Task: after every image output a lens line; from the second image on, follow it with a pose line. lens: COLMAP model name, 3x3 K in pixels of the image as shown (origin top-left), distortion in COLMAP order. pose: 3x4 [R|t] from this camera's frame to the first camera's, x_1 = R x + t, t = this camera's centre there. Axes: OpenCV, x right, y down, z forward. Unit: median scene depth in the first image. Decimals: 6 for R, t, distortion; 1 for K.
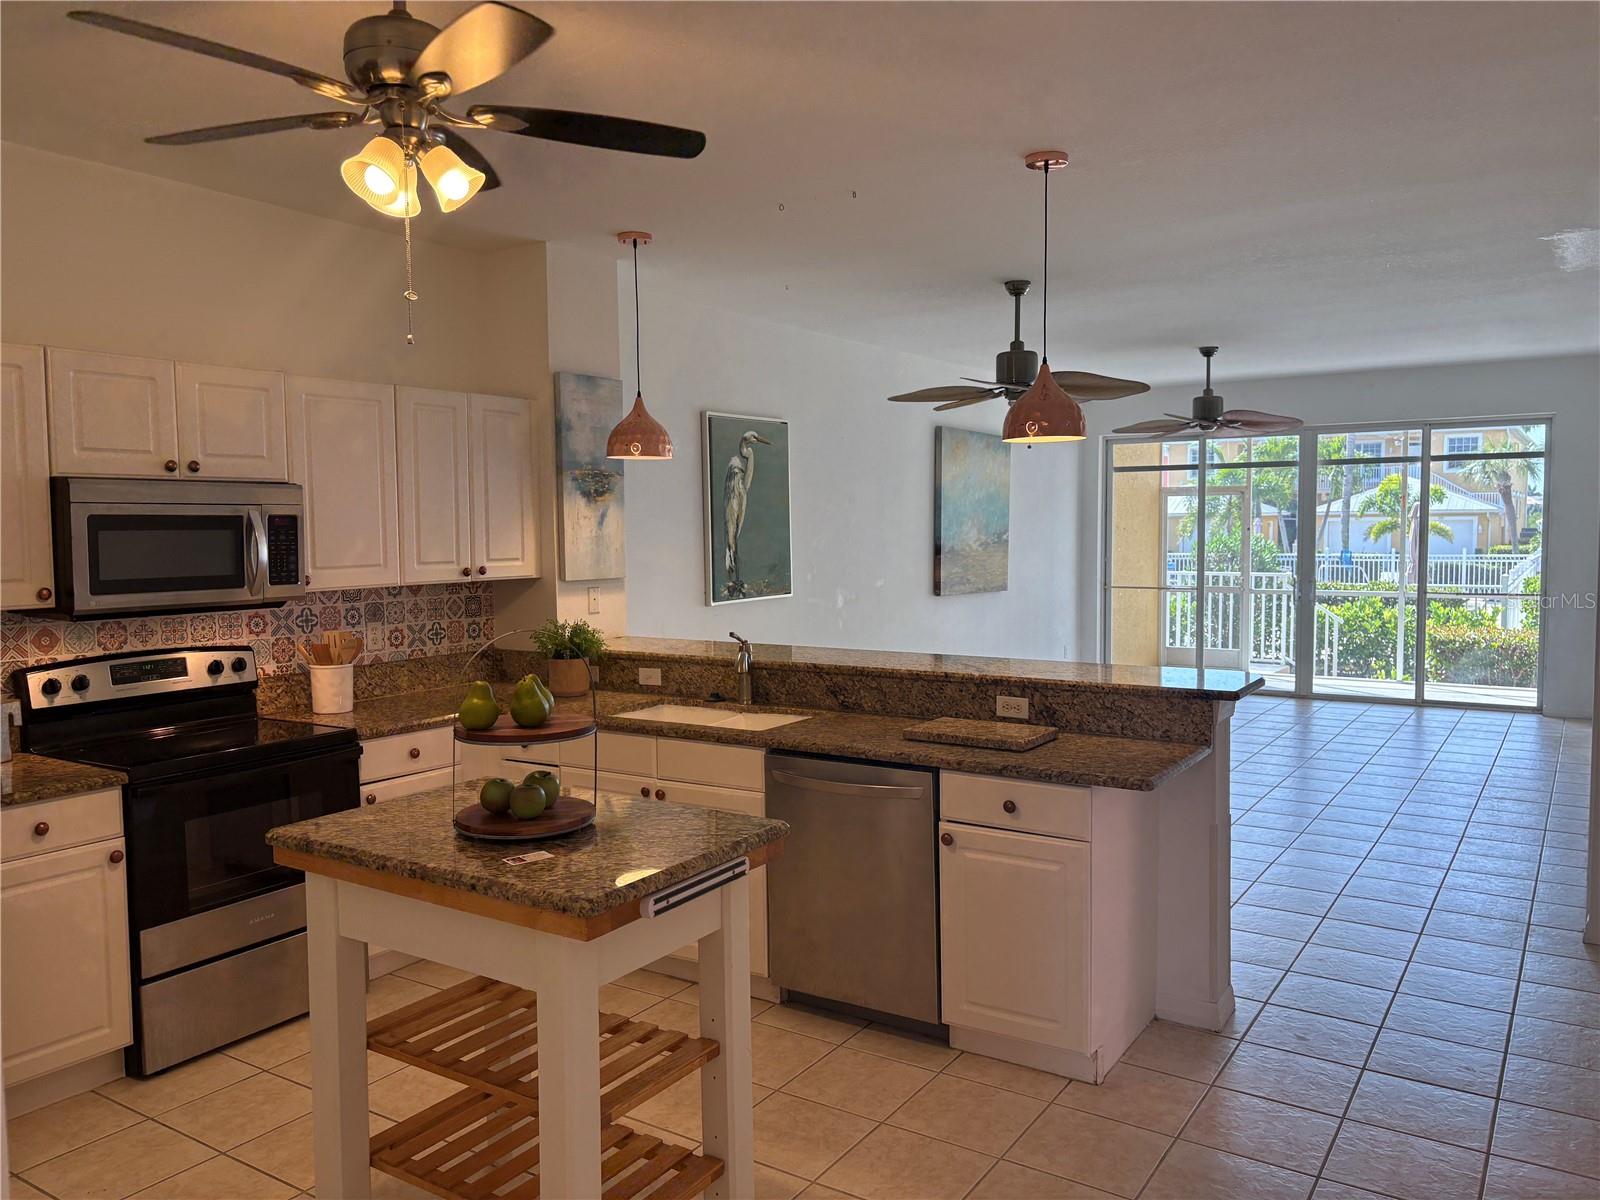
lens RADIAL K [[1194.9, 0, 800.0], [0, 1194.9, 600.0], [0, 0, 1]] dist [0.054601, -0.069832]
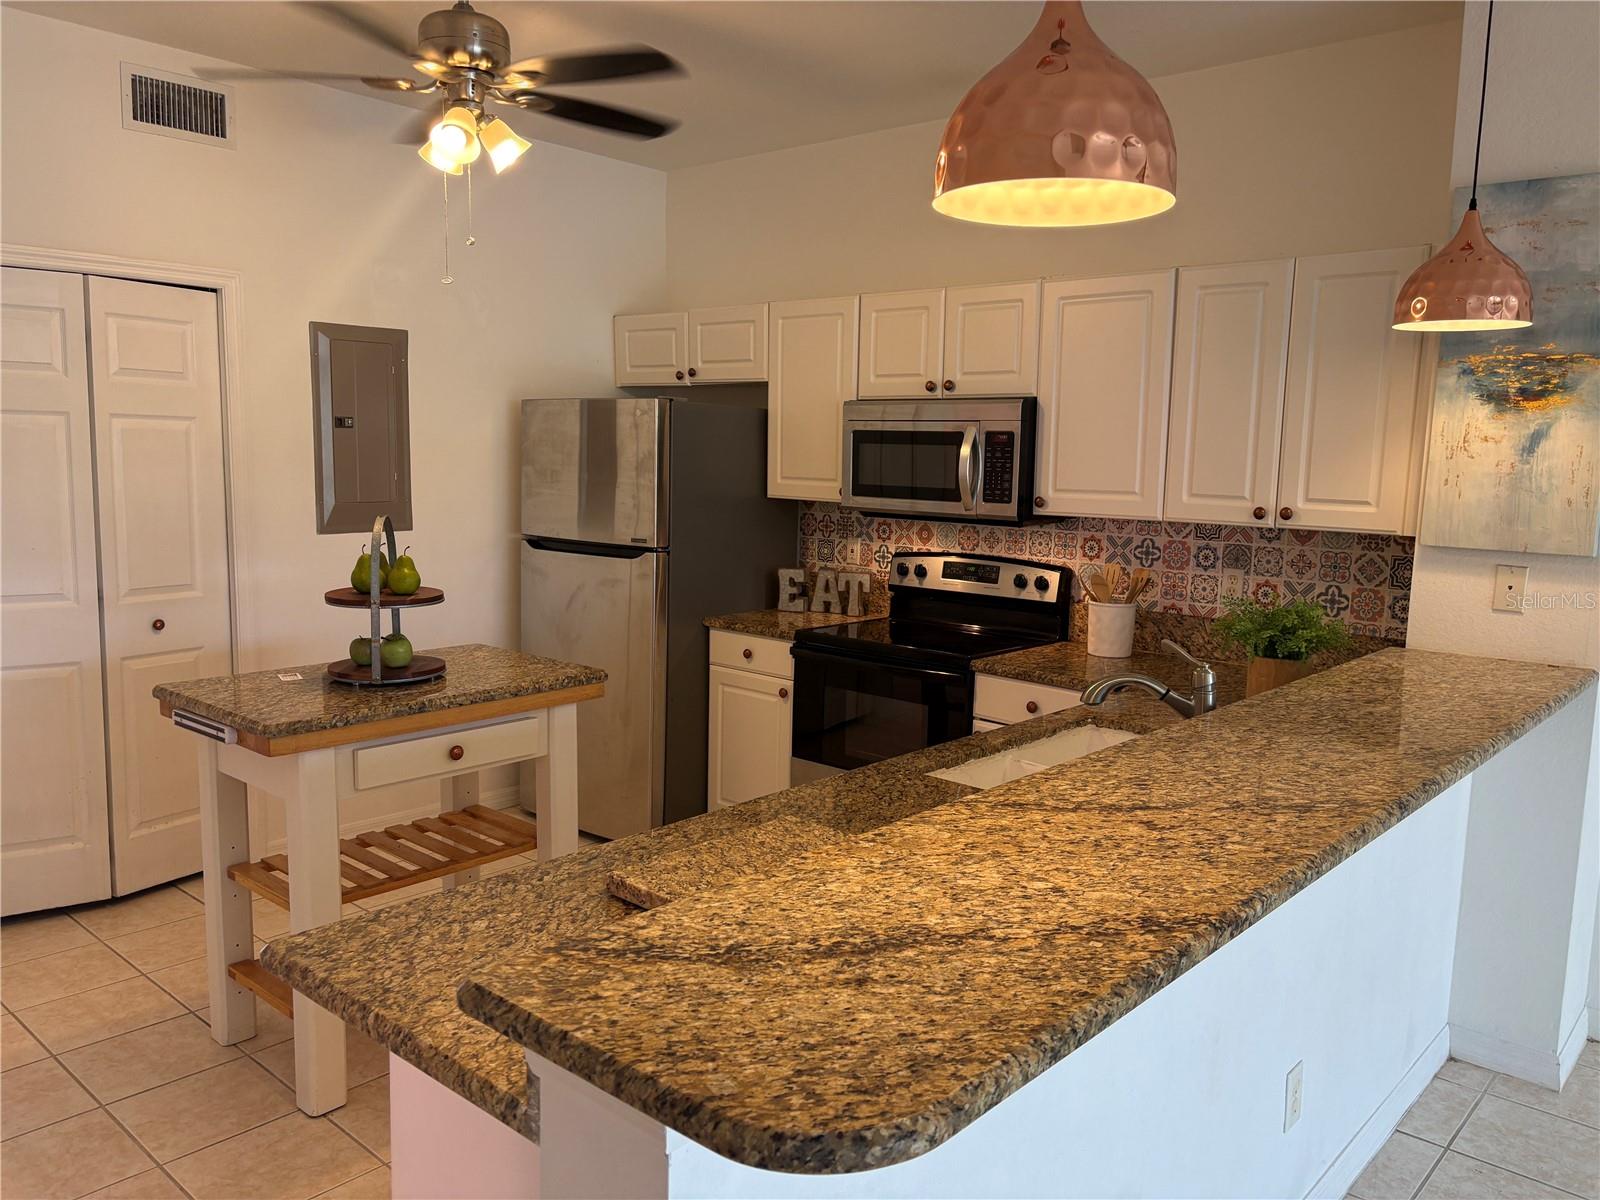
lens RADIAL K [[1194.9, 0, 800.0], [0, 1194.9, 600.0], [0, 0, 1]] dist [0.054601, -0.069832]
pose [[-0.151744, 0.136111, -0.979003, 0.480020], [-0.082711, 0.985251, 0.149800, -0.057649], [0.984953, 0.103706, -0.138248, 0.838978]]
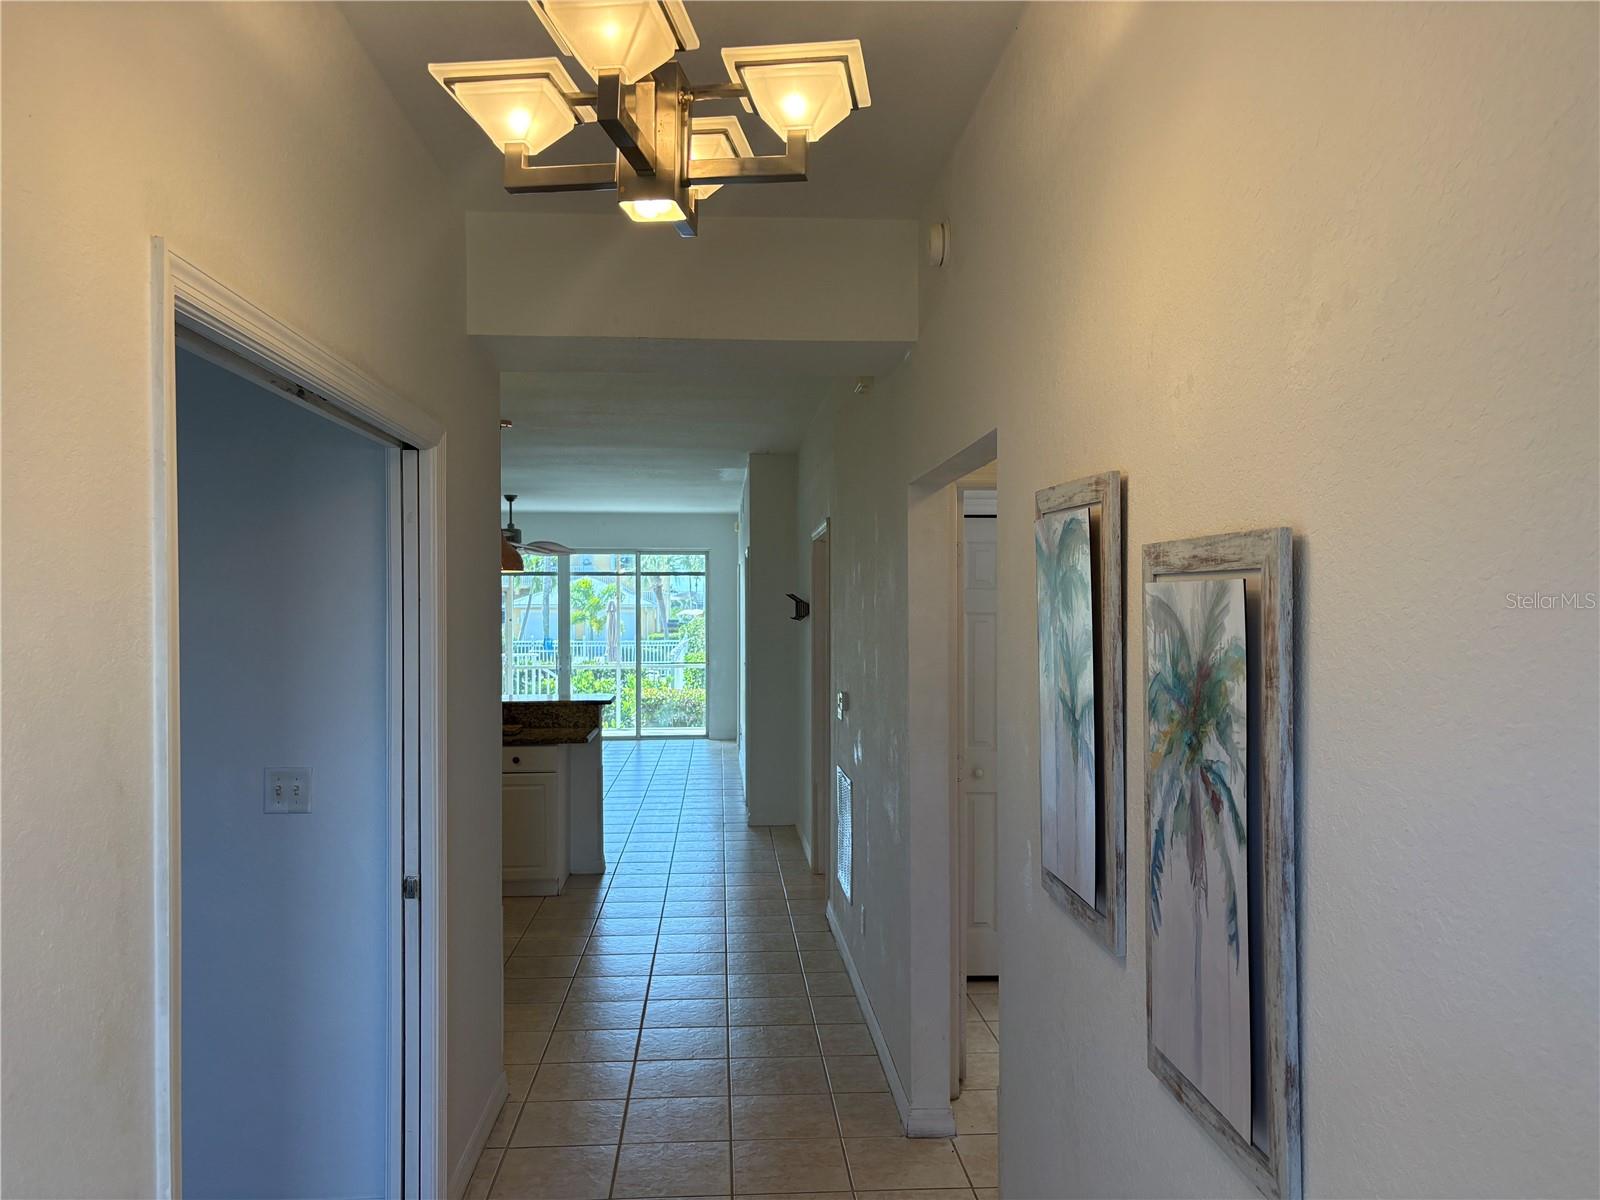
lens RADIAL K [[1194.9, 0, 800.0], [0, 1194.9, 600.0], [0, 0, 1]] dist [0.054601, -0.069832]
pose [[0.794552, 0.009543, 0.607121, -0.465003], [0.036362, 0.997334, -0.063265, 0.035537], [-0.606106, 0.072343, 0.792087, -0.619113]]
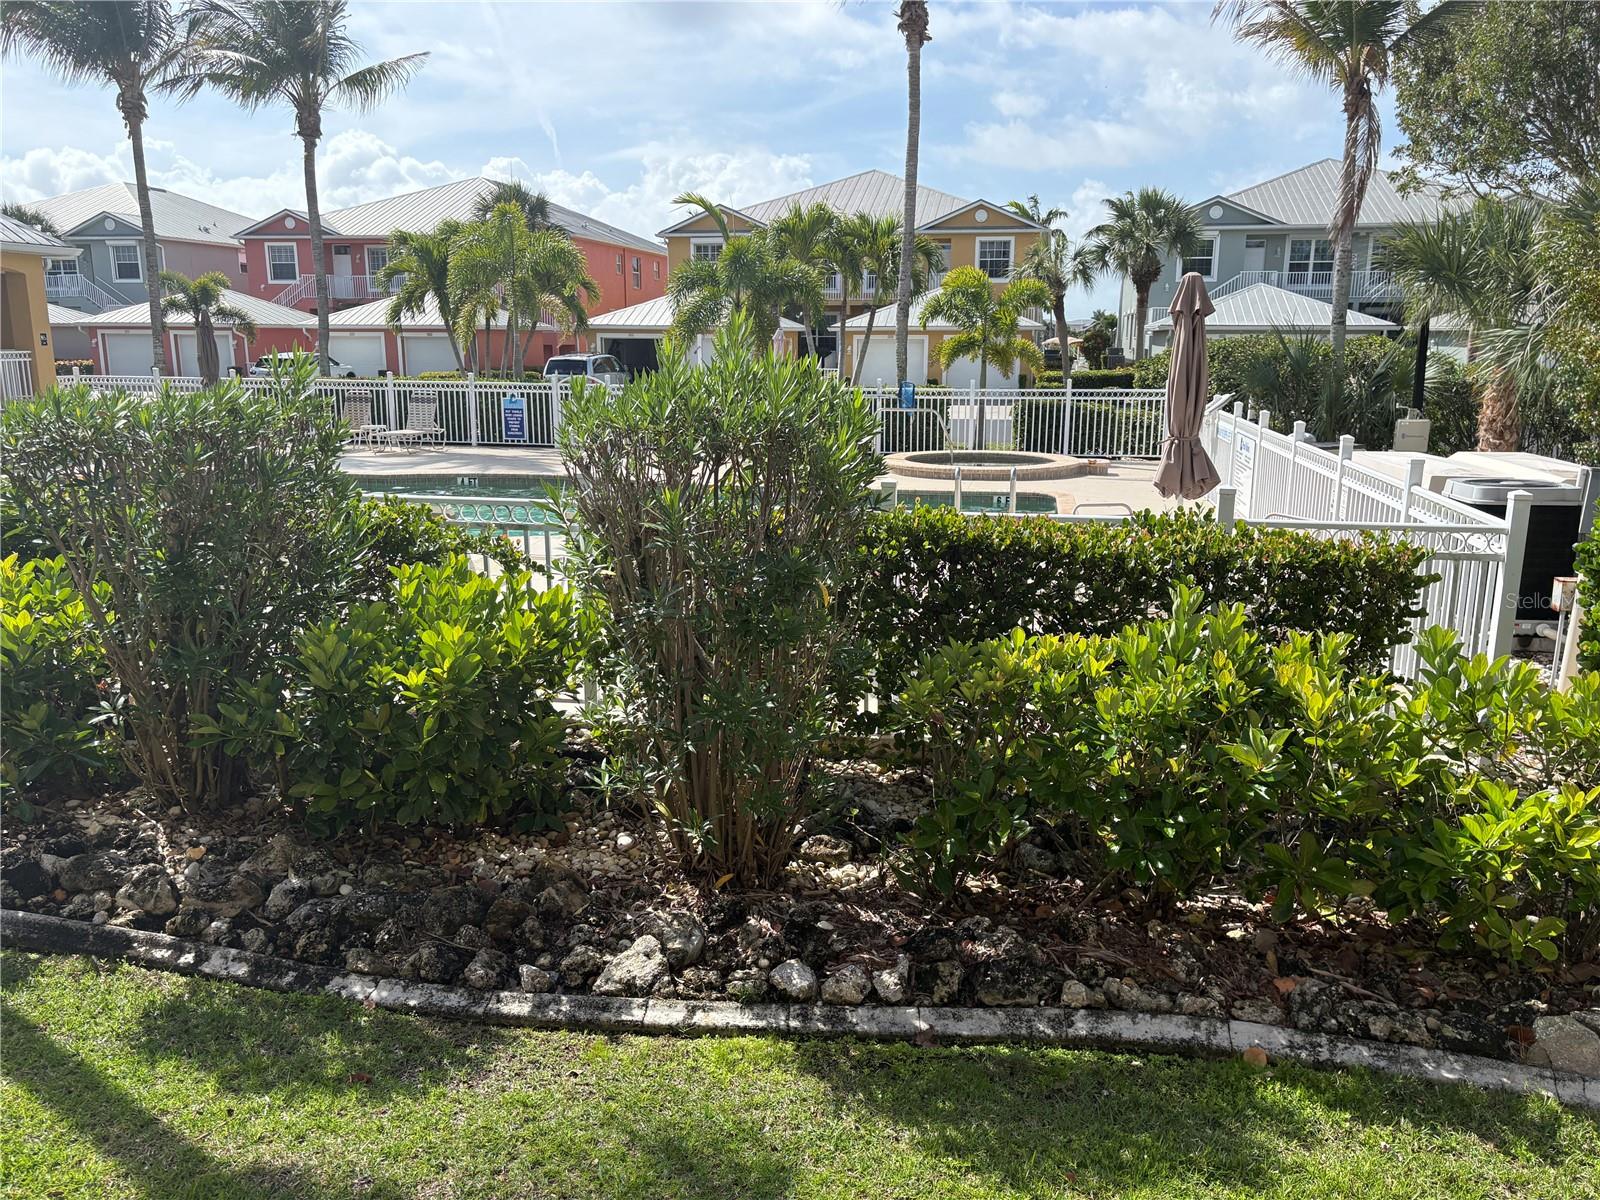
lens RADIAL K [[1204.6, 0, 806.8], [0, 1204.6, 600.7], [0, 0, 1]] dist [0.054437, -0.054677]
pose [[0.922518, -0.069280, 0.379686, 0.981190], [0.012606, 0.988641, 0.149764, -0.150874], [-0.385749, -0.133374, 0.912913, 2.709861]]
